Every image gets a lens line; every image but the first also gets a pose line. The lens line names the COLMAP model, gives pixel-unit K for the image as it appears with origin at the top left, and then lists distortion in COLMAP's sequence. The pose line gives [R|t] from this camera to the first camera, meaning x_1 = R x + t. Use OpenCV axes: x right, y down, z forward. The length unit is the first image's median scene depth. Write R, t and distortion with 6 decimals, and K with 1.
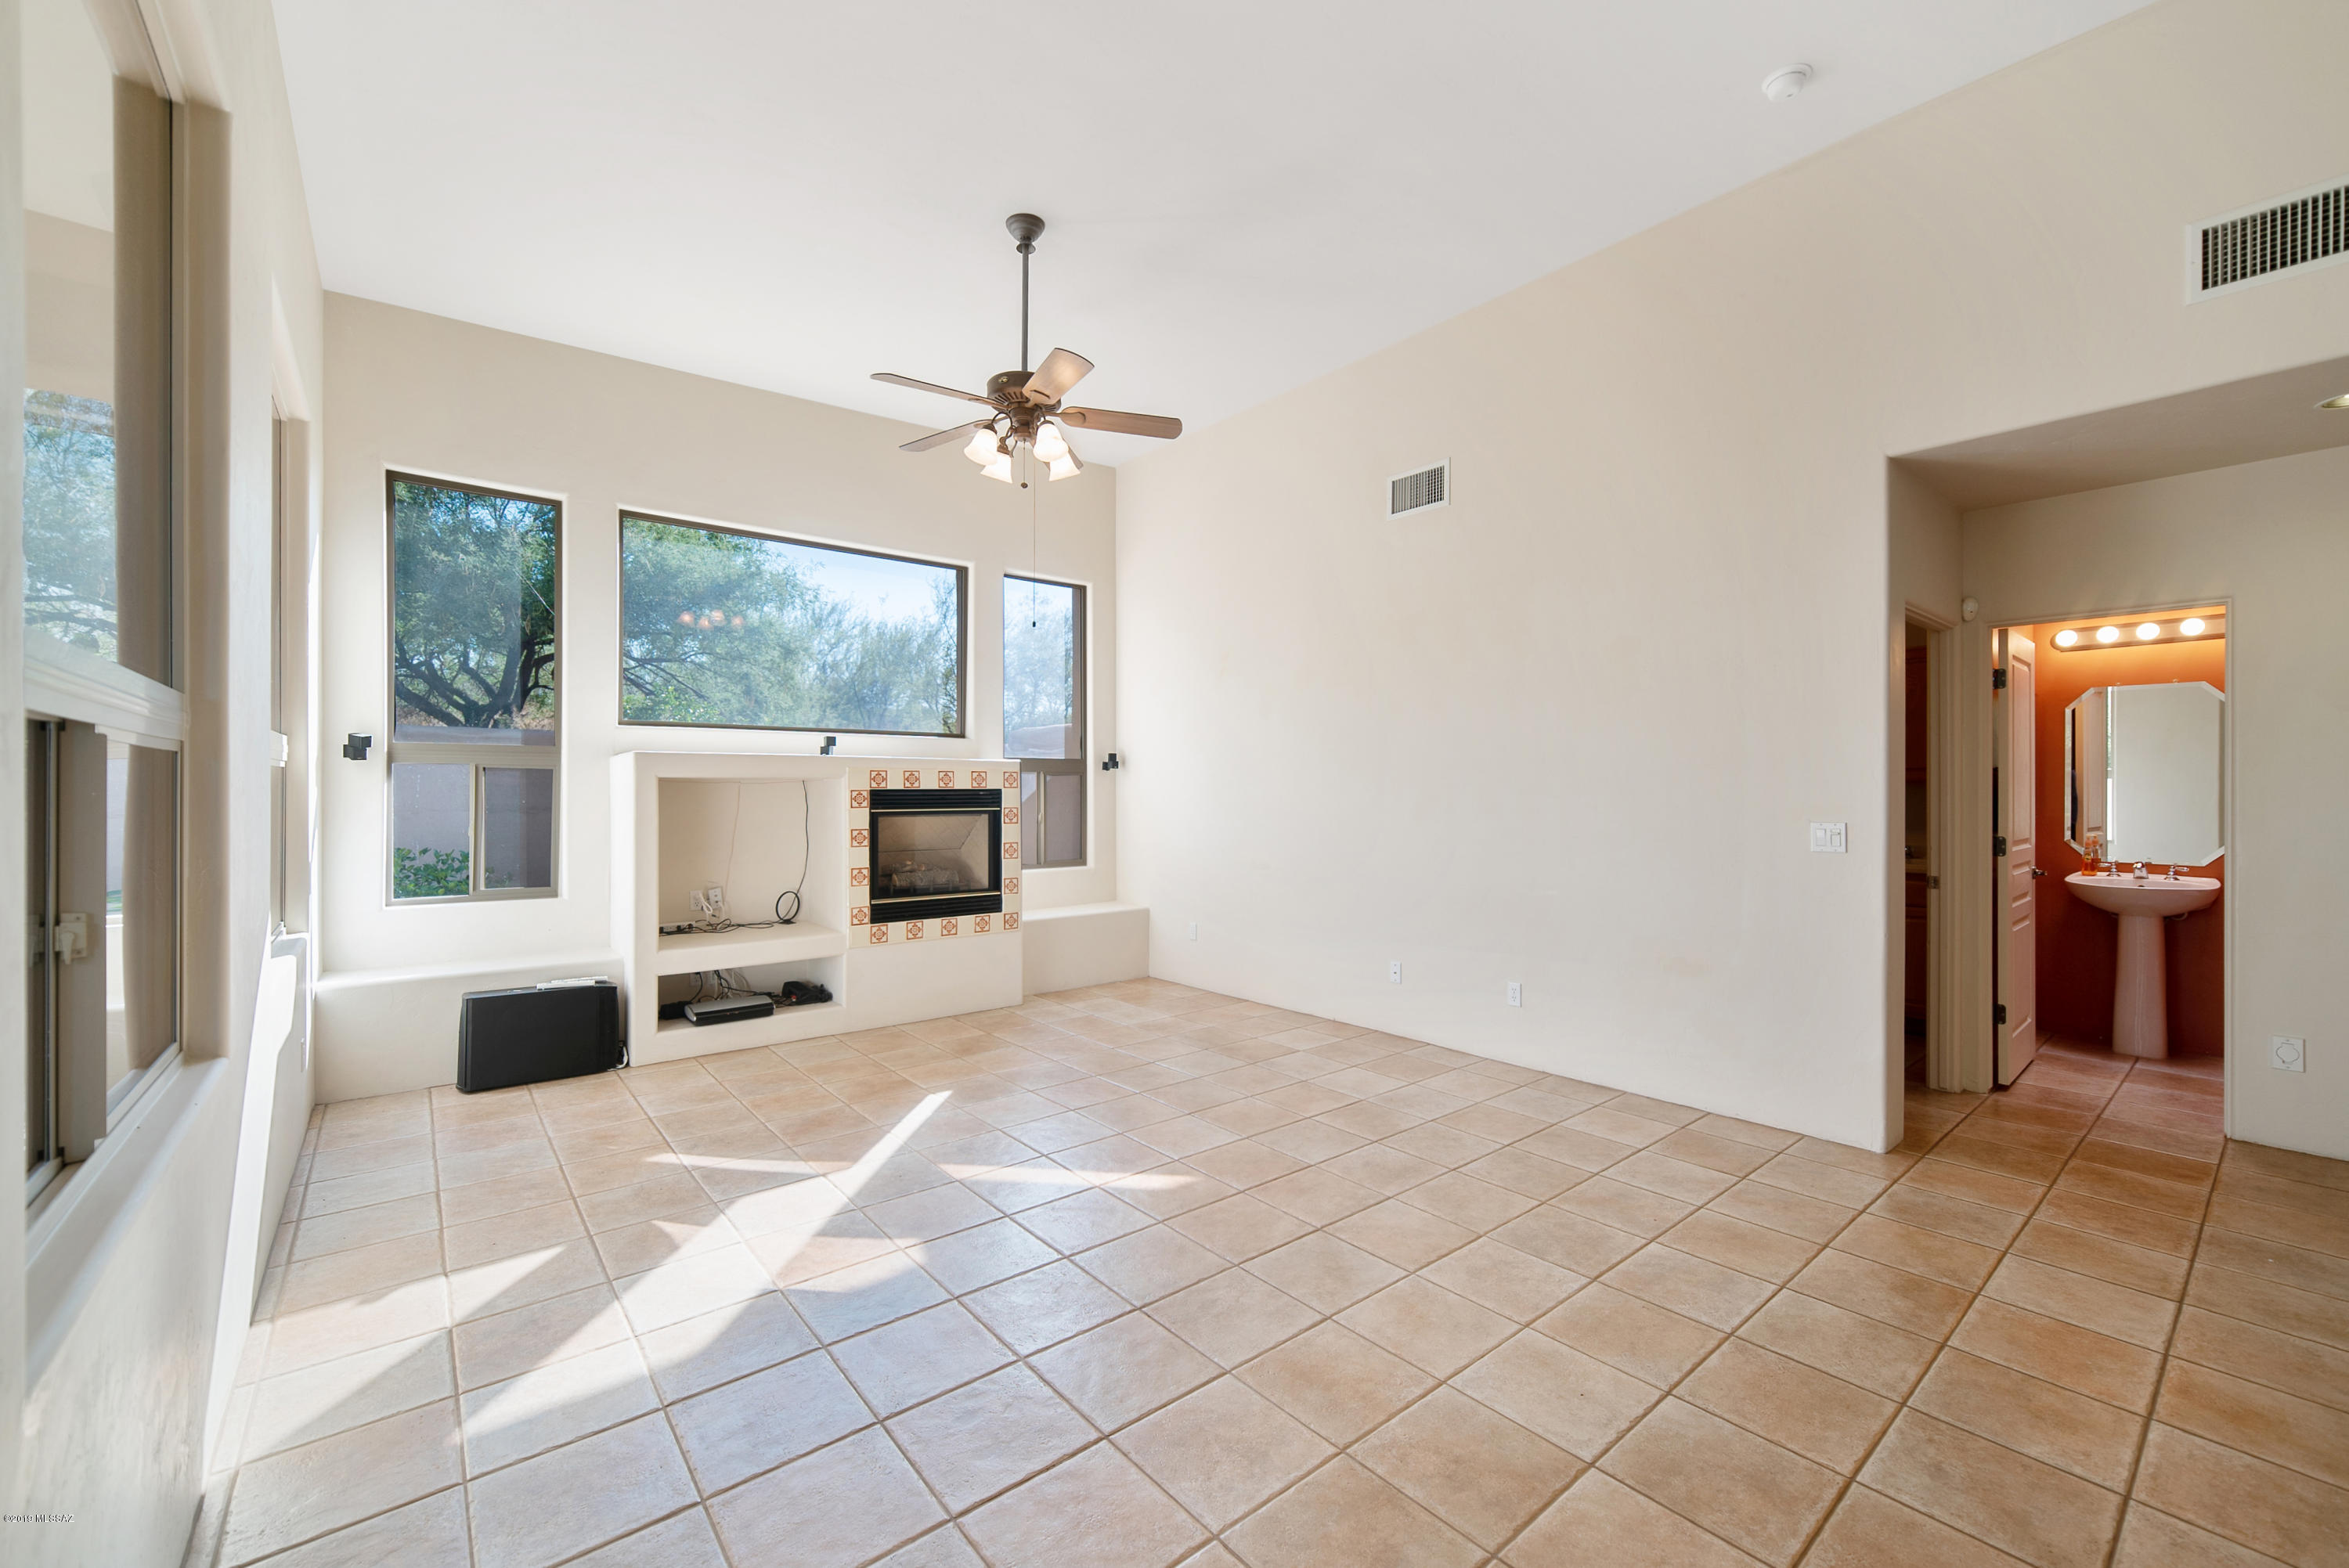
lens RADIAL K [[950.2, 0, 1181.4], [0, 950.2, 785.9], [0, 0, 1]] dist [-0.015474, 0.006624]
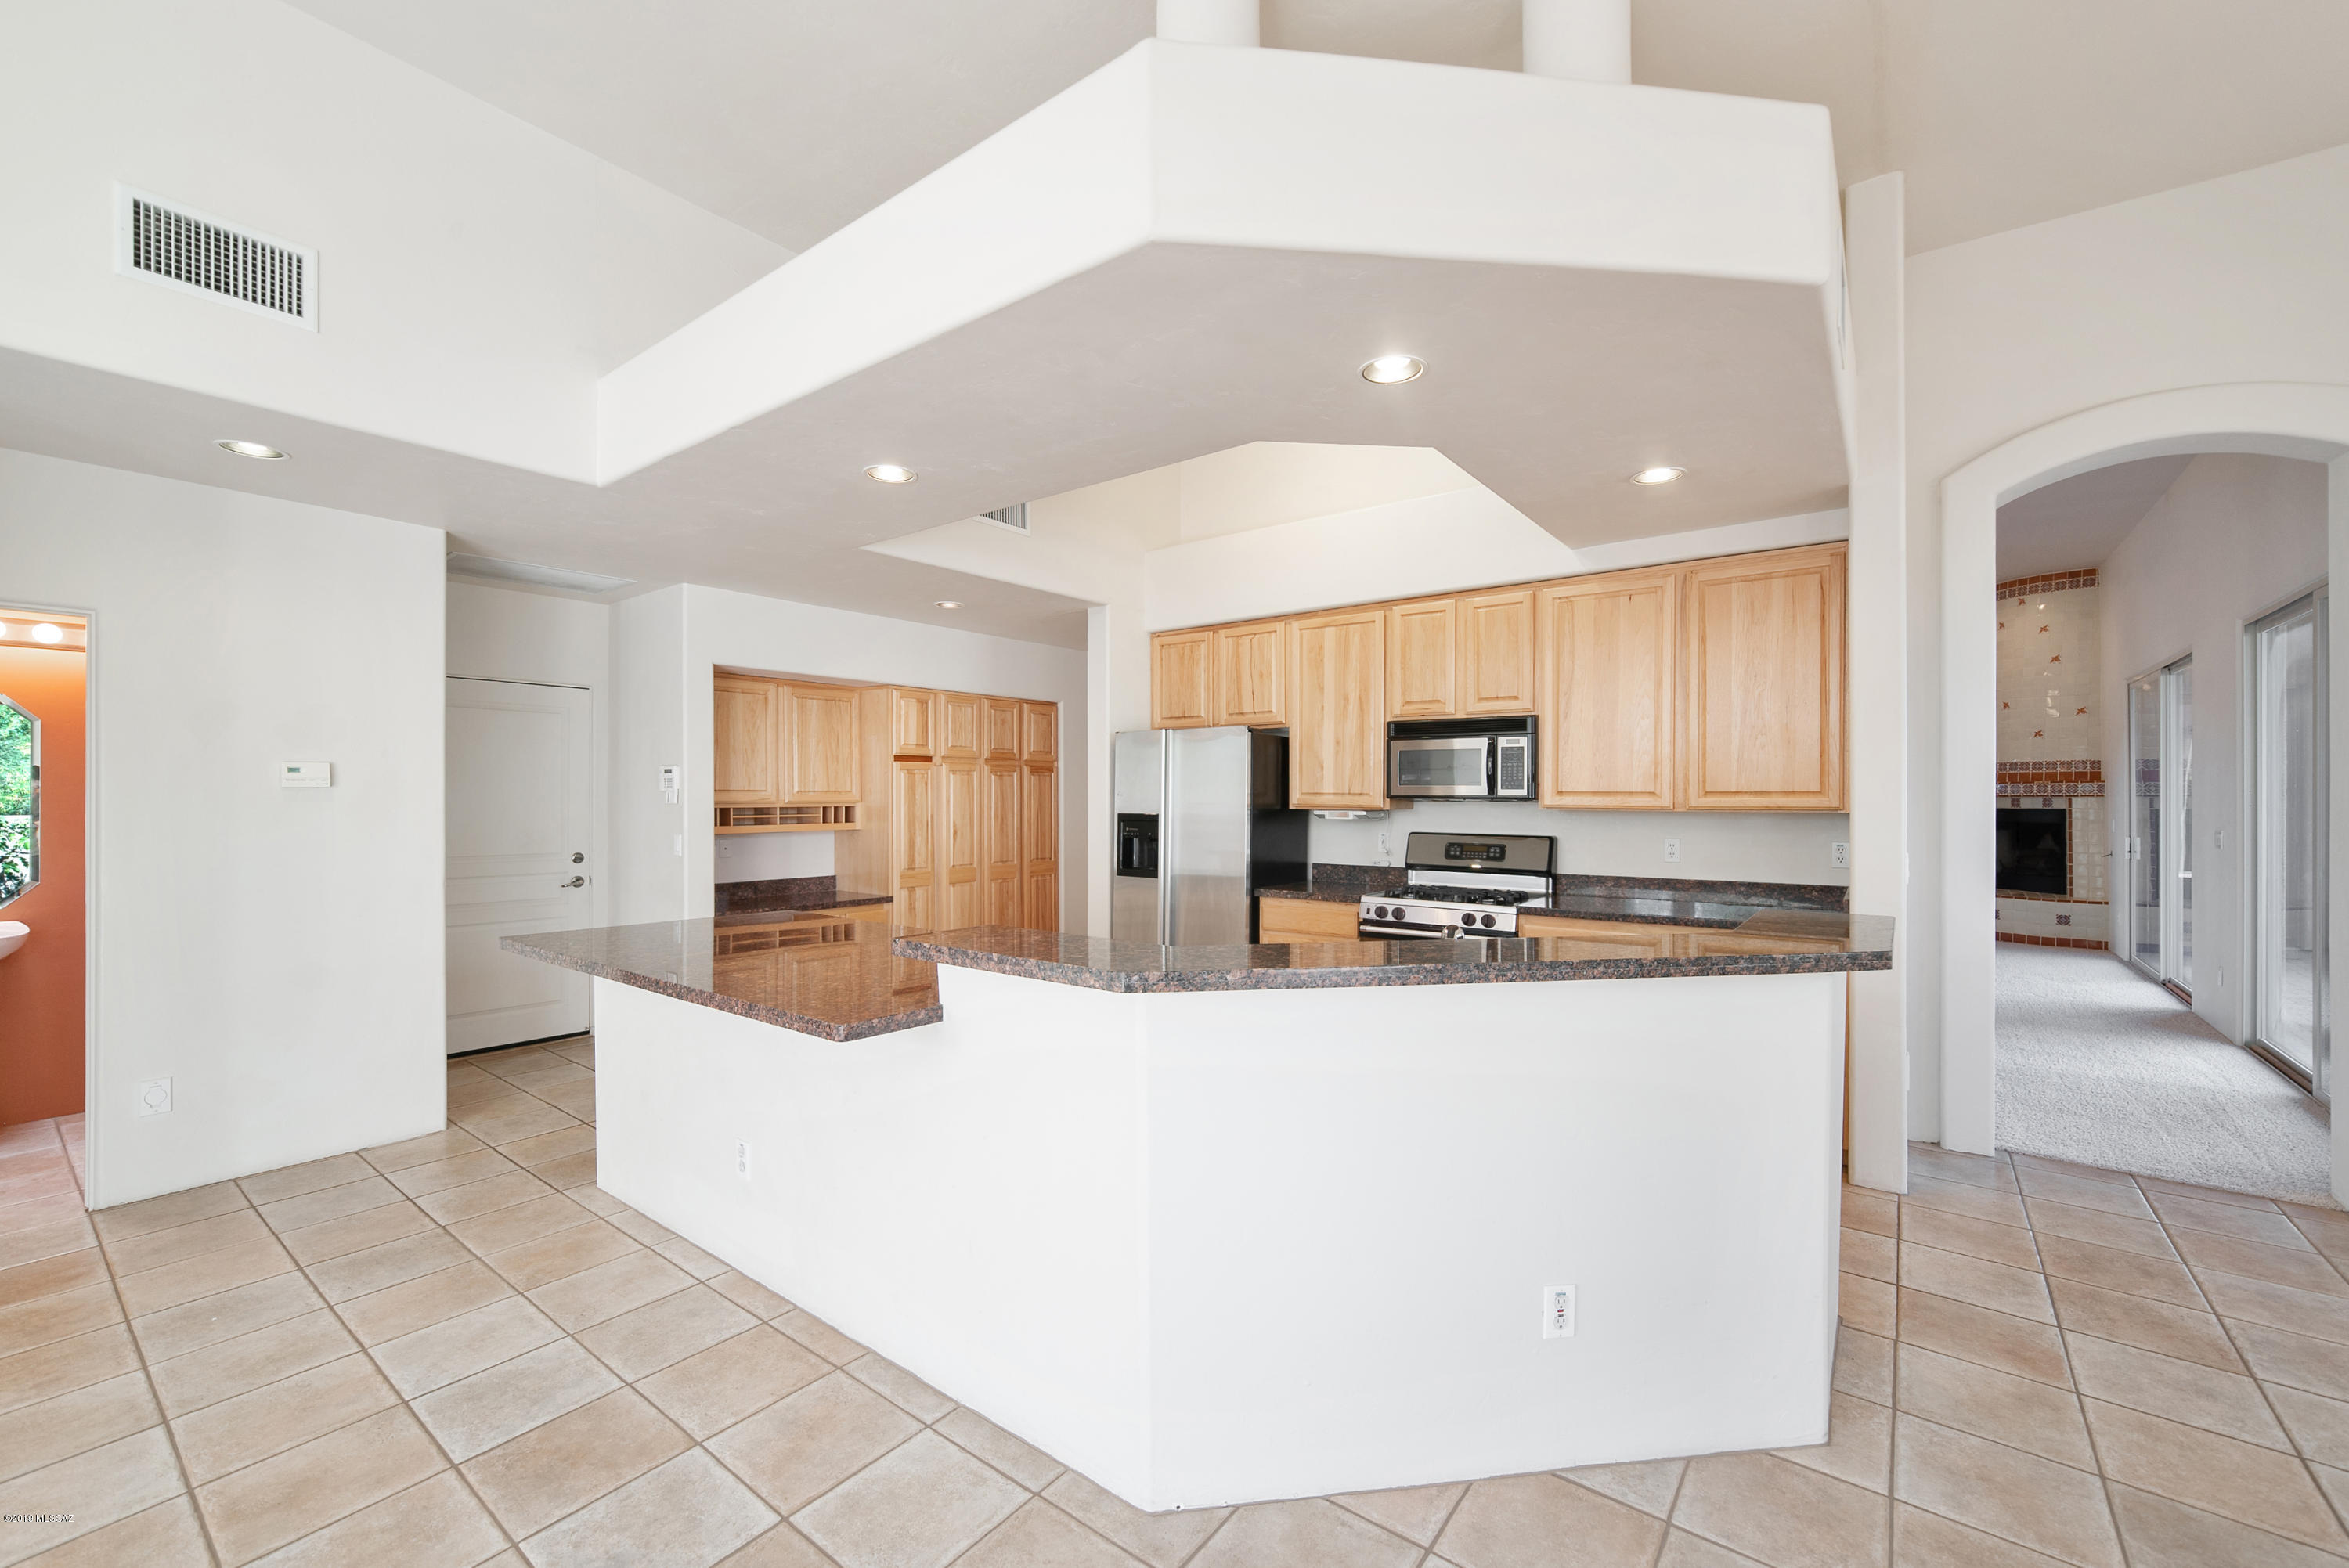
lens RADIAL K [[950.2, 0, 1192.5], [0, 950.2, 793.5], [0, 0, 1]] dist [-0.015474, 0.006624]
pose [[-0.232188, 0.007729, 0.972640, -0.006964], [-0.001471, 0.999964, -0.008298, -0.014806], [-0.972670, -0.003358, -0.232168, 0.155047]]
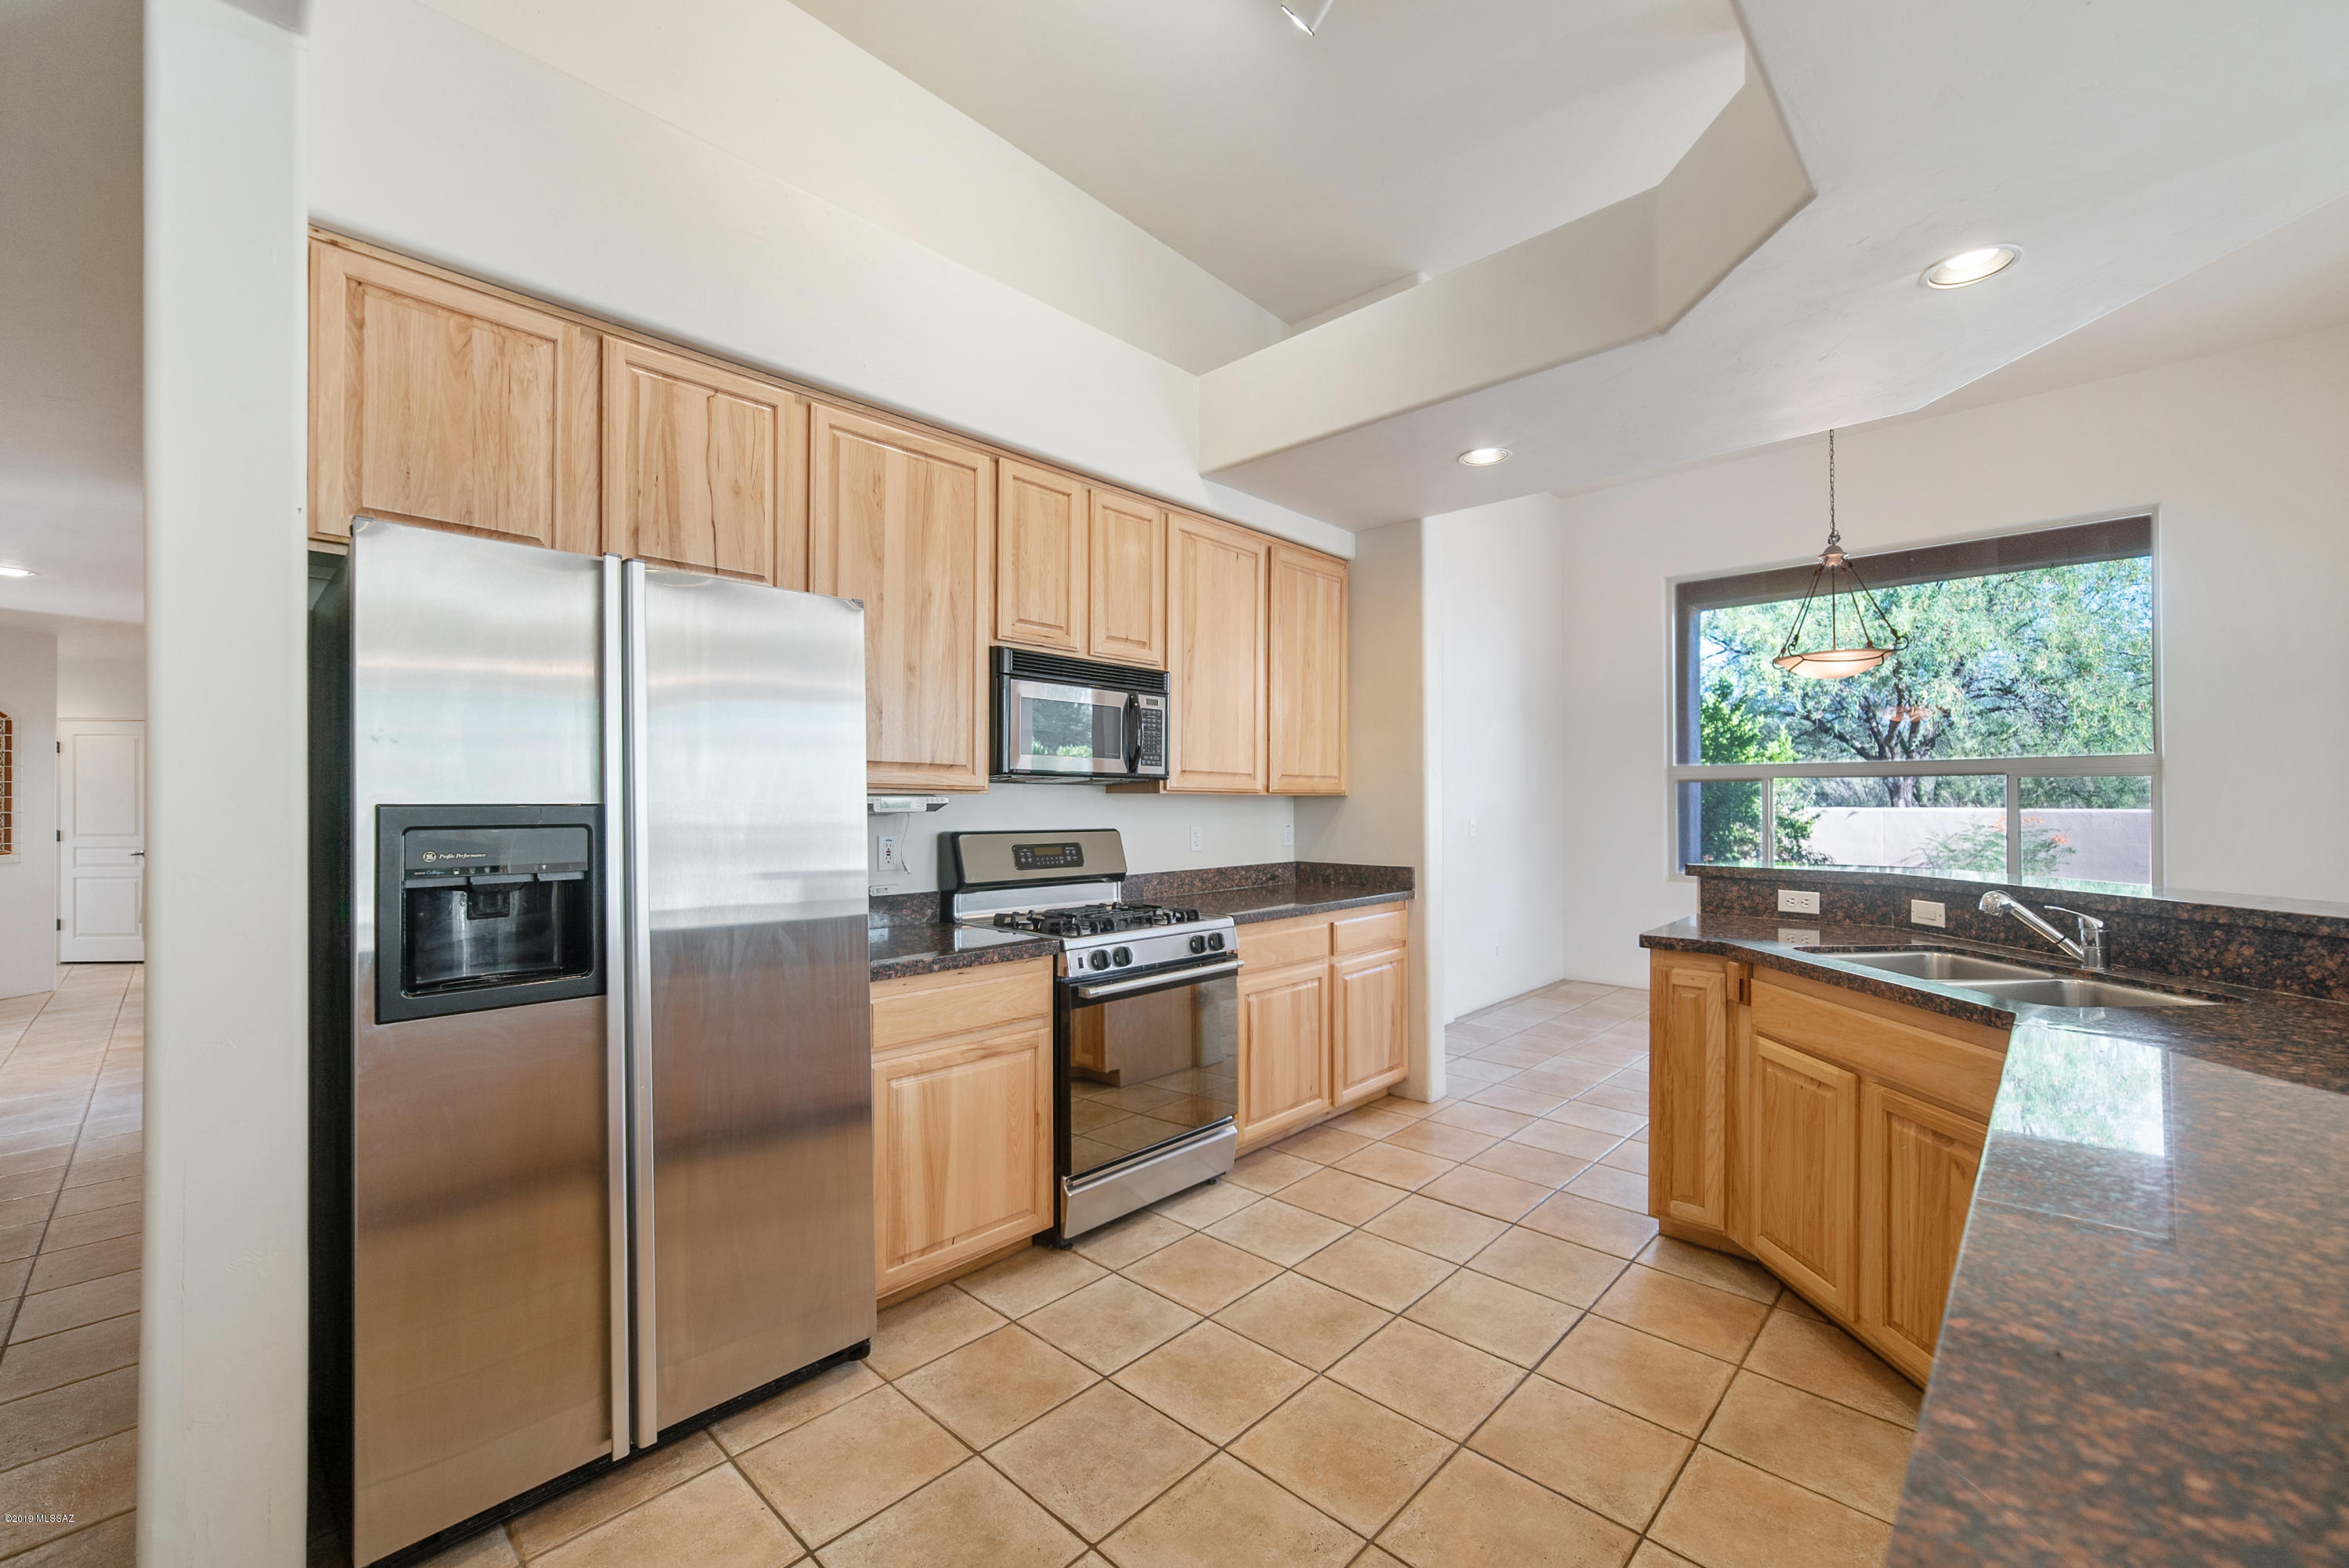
lens RADIAL K [[950.2, 0, 1180.2], [0, 950.2, 795.2], [0, 0, 1]] dist [-0.015474, 0.006624]
pose [[-0.991838, 0.005696, -0.127375, 1.104676], [0.006845, 0.999940, -0.008583, 0.003975], [0.127318, -0.009385, -0.991818, 0.371252]]
